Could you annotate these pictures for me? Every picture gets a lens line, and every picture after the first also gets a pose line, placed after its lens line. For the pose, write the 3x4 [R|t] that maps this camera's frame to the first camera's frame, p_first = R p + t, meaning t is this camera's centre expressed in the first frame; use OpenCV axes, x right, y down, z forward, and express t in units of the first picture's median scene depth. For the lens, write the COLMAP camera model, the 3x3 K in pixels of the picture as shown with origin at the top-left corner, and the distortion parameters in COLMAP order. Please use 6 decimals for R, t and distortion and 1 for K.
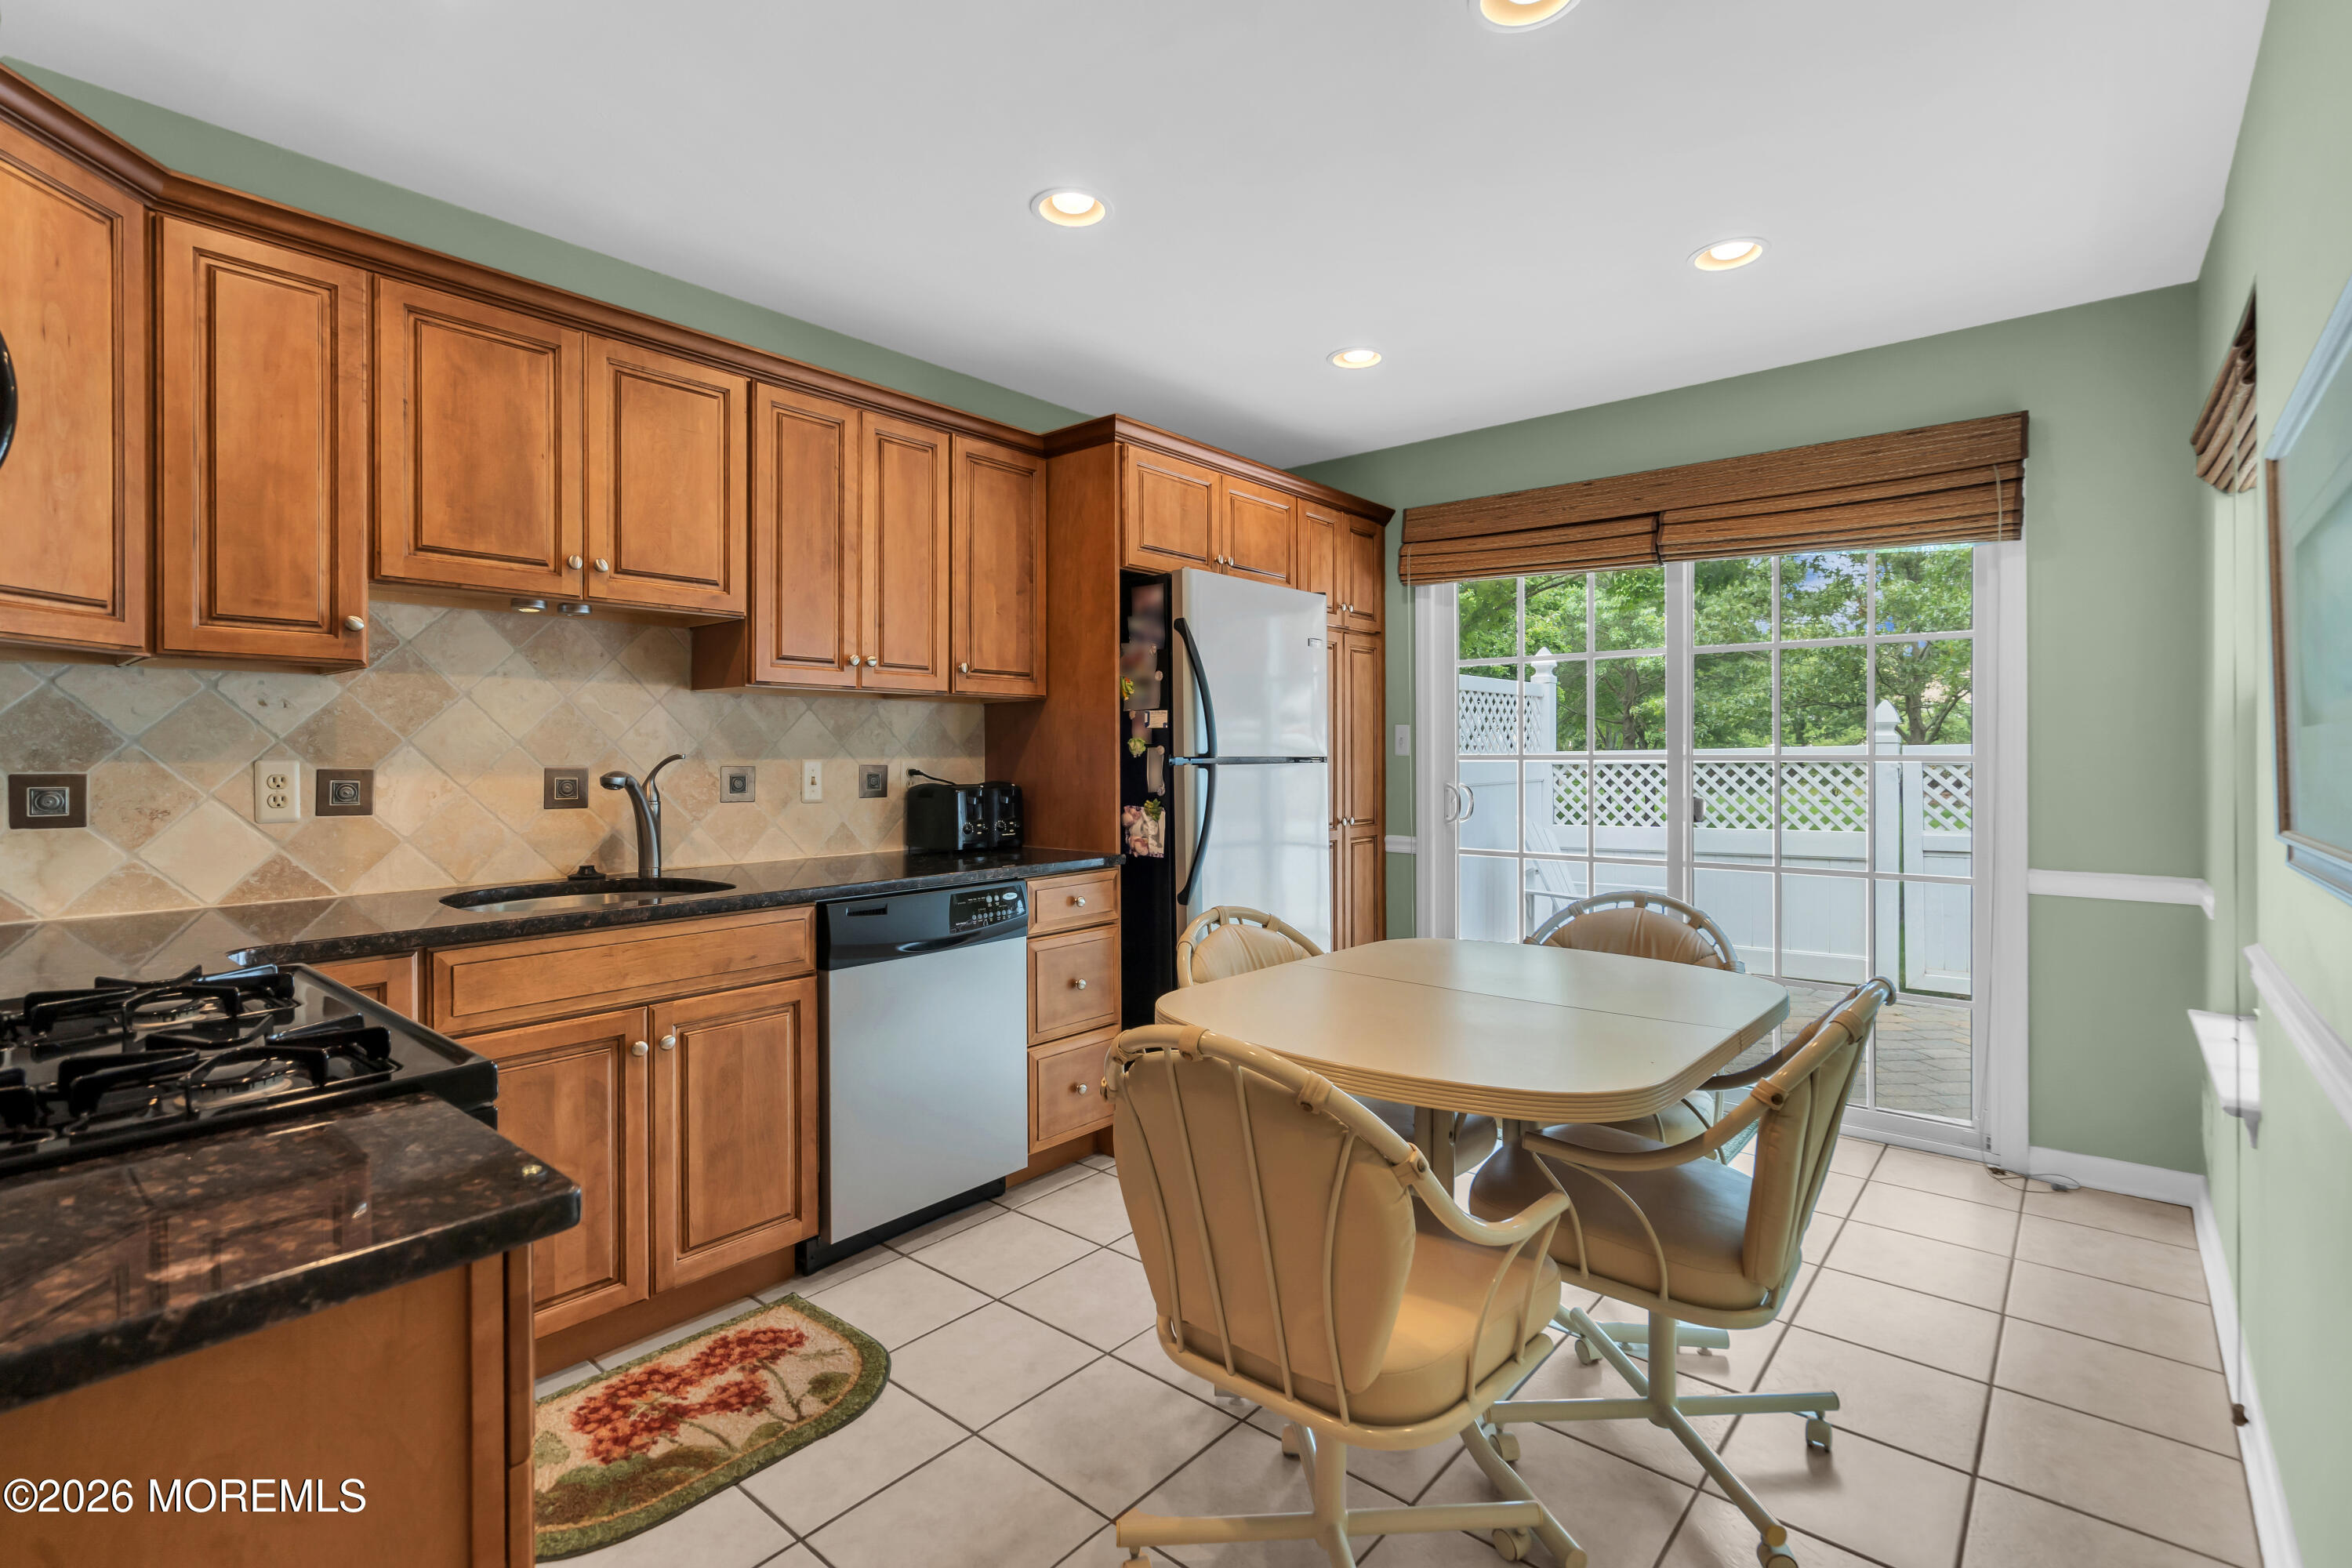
lens RADIAL K [[1080.3, 0, 1179.9], [0, 1080.3, 763.5], [0, 0, 1]] dist [-0.003532, 0.001259]
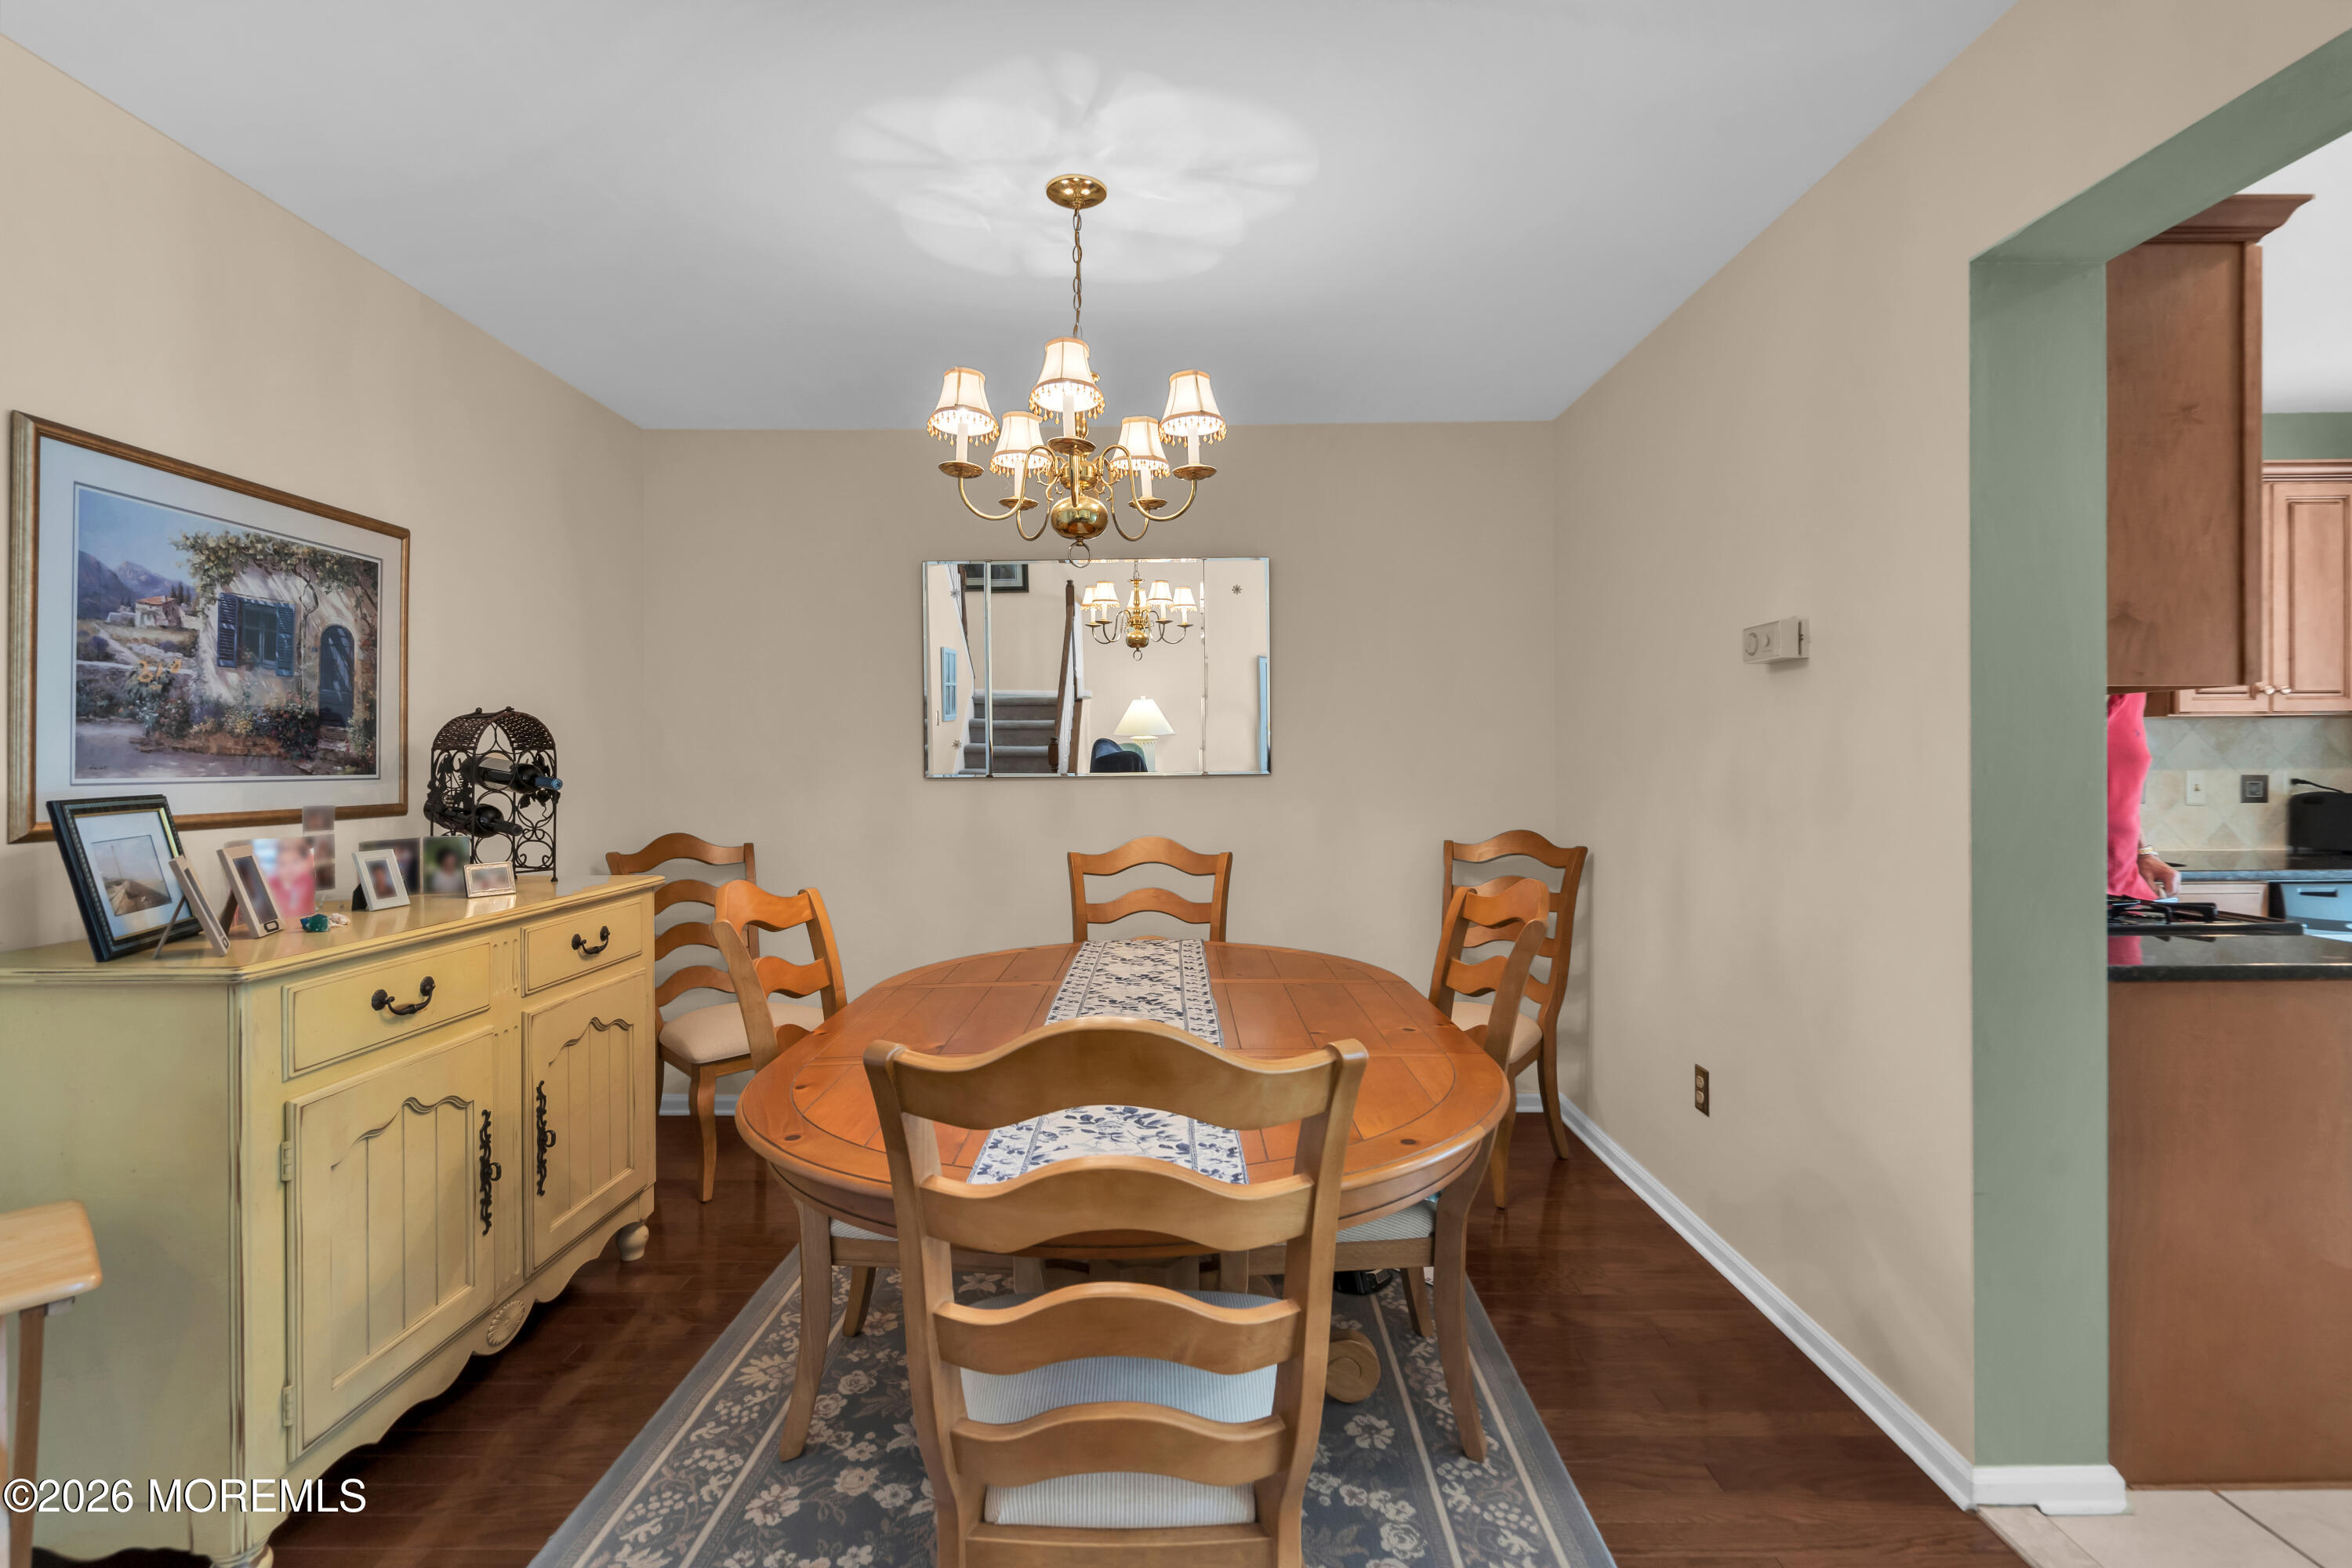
lens RADIAL K [[1080.3, 0, 1166.0], [0, 1080.3, 760.4], [0, 0, 1]] dist [-0.003532, 0.001259]
pose [[0.637039, -0.002696, -0.770827, -0.185344], [-0.000171, 0.999993, -0.003639, -0.013538], [0.770832, 0.002450, 0.637034, -0.885814]]
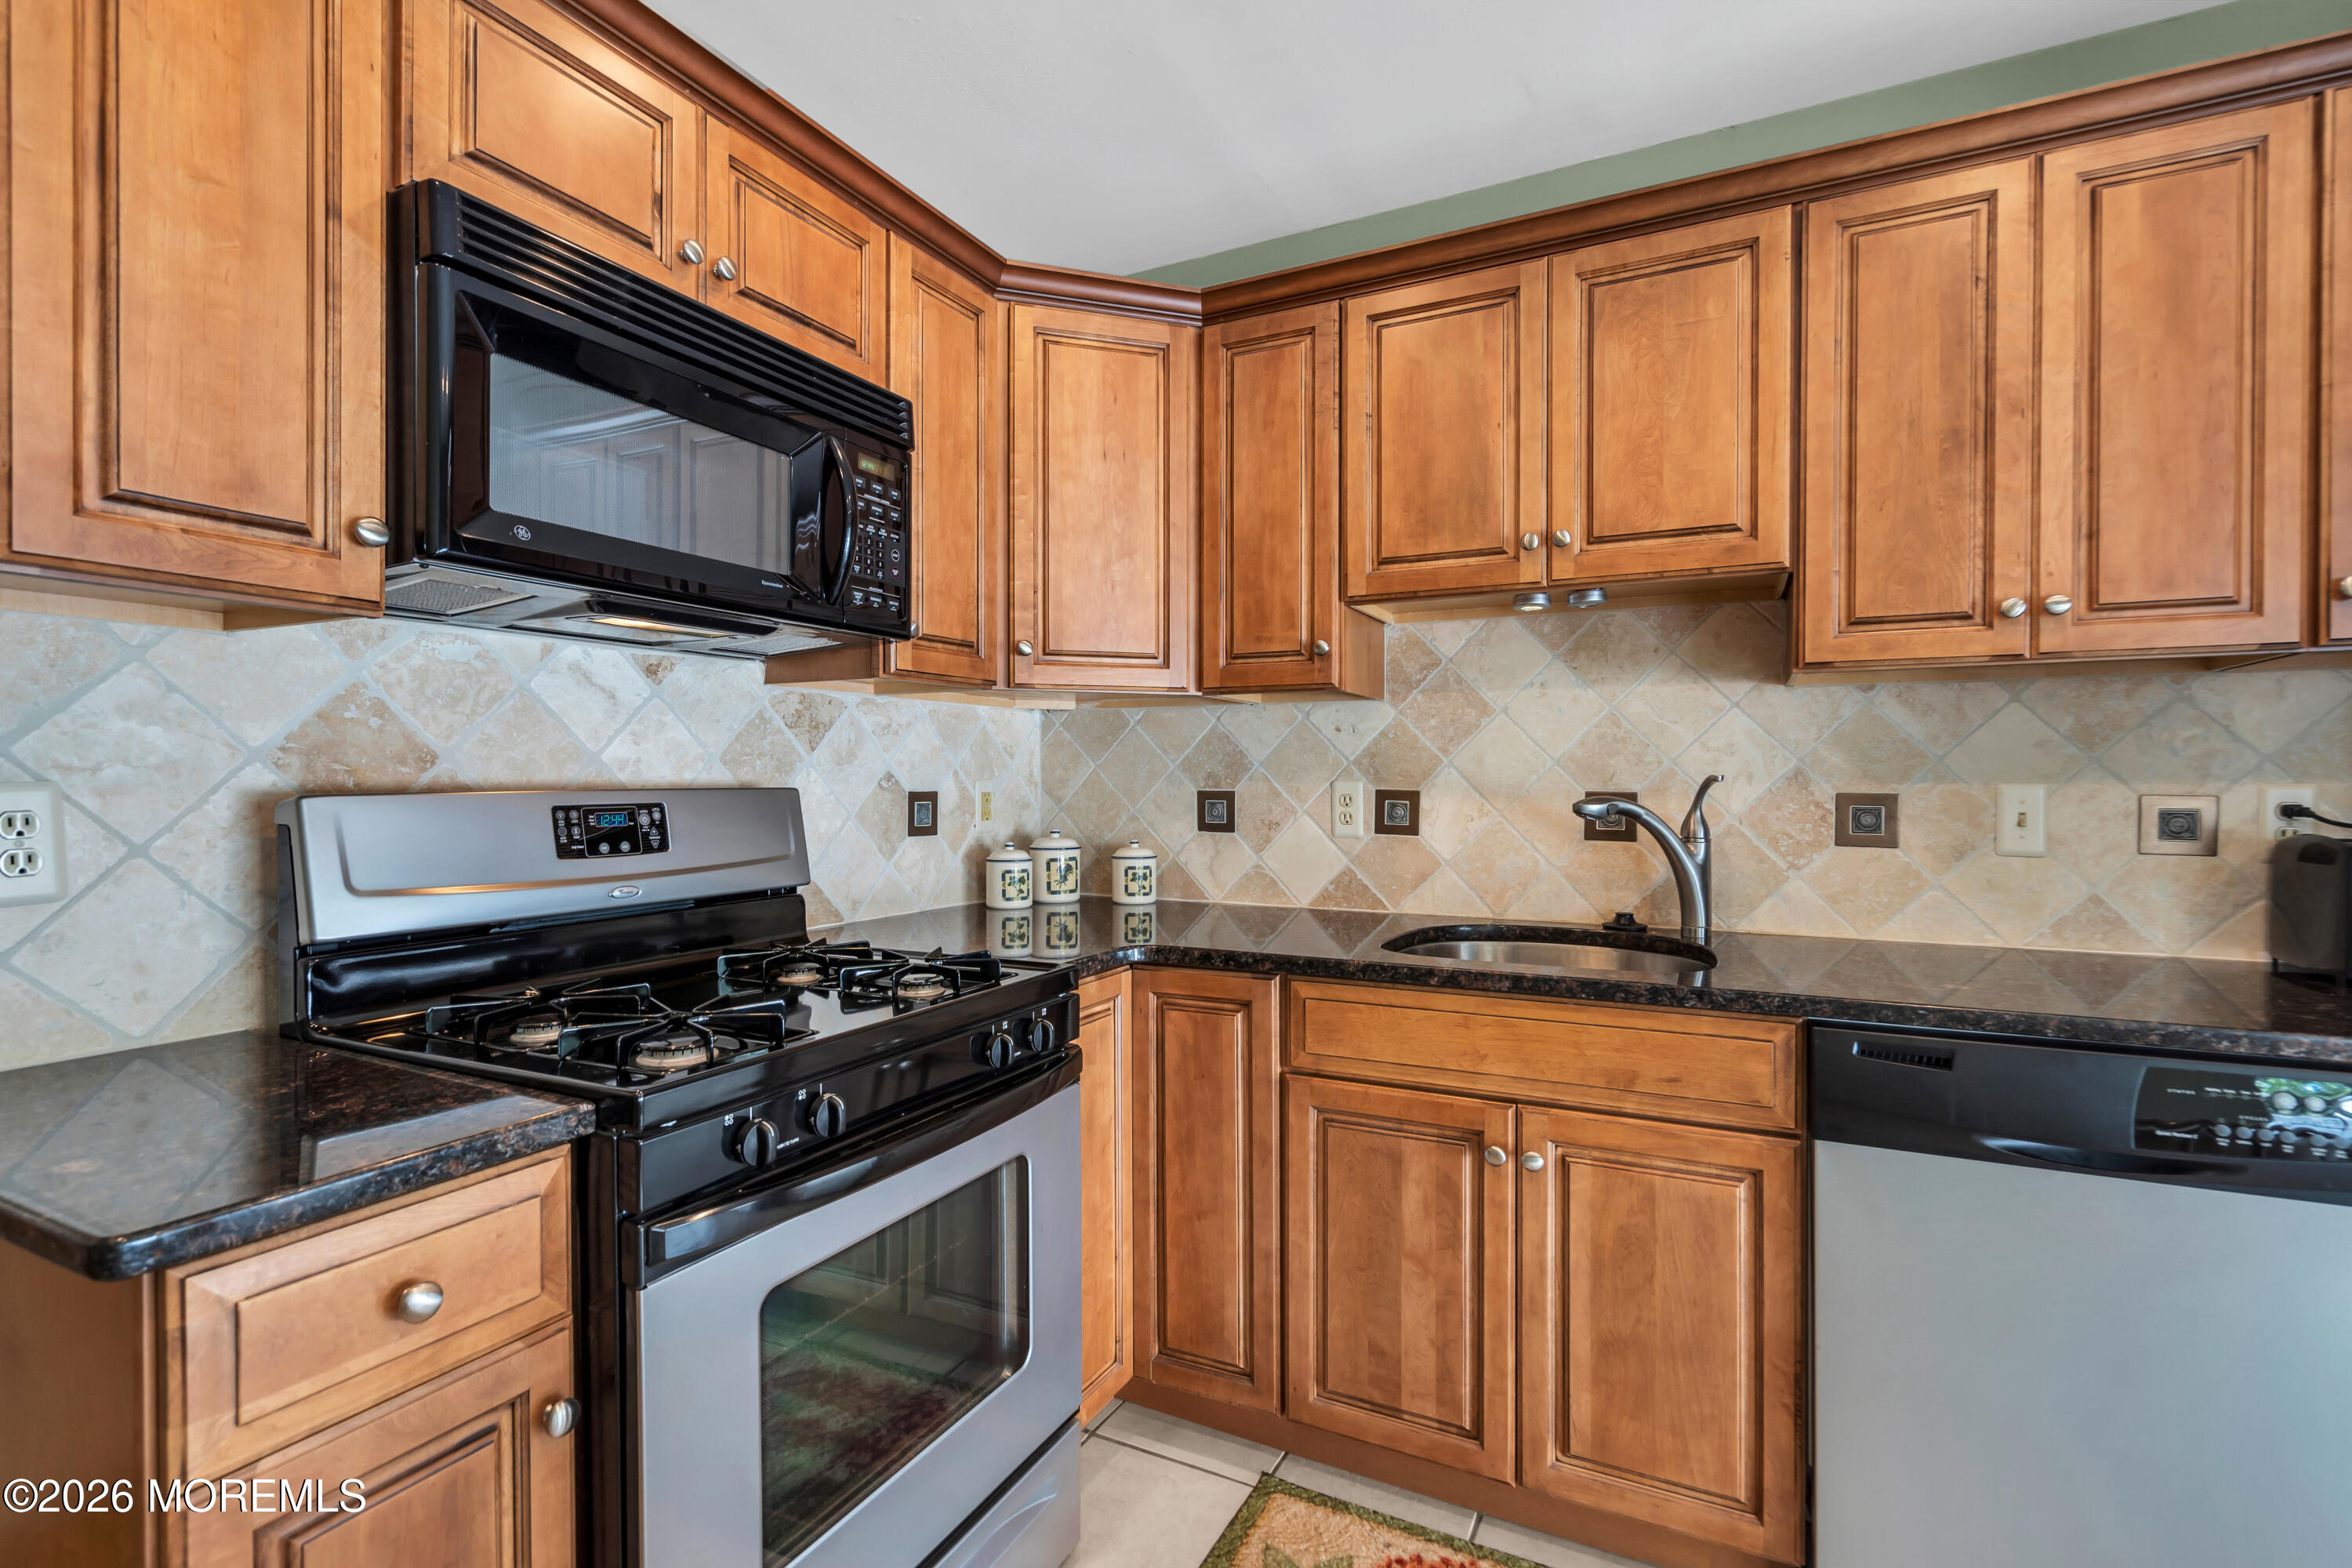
lens RADIAL K [[1080.3, 0, 1176.8], [0, 1080.3, 786.3], [0, 0, 1]] dist [-0.003532, 0.001259]
pose [[0.226556, 0.007724, -0.973967, 0.175743], [-0.009048, 0.999942, 0.005825, -0.002136], [0.973956, 0.007493, 0.226613, 0.534356]]
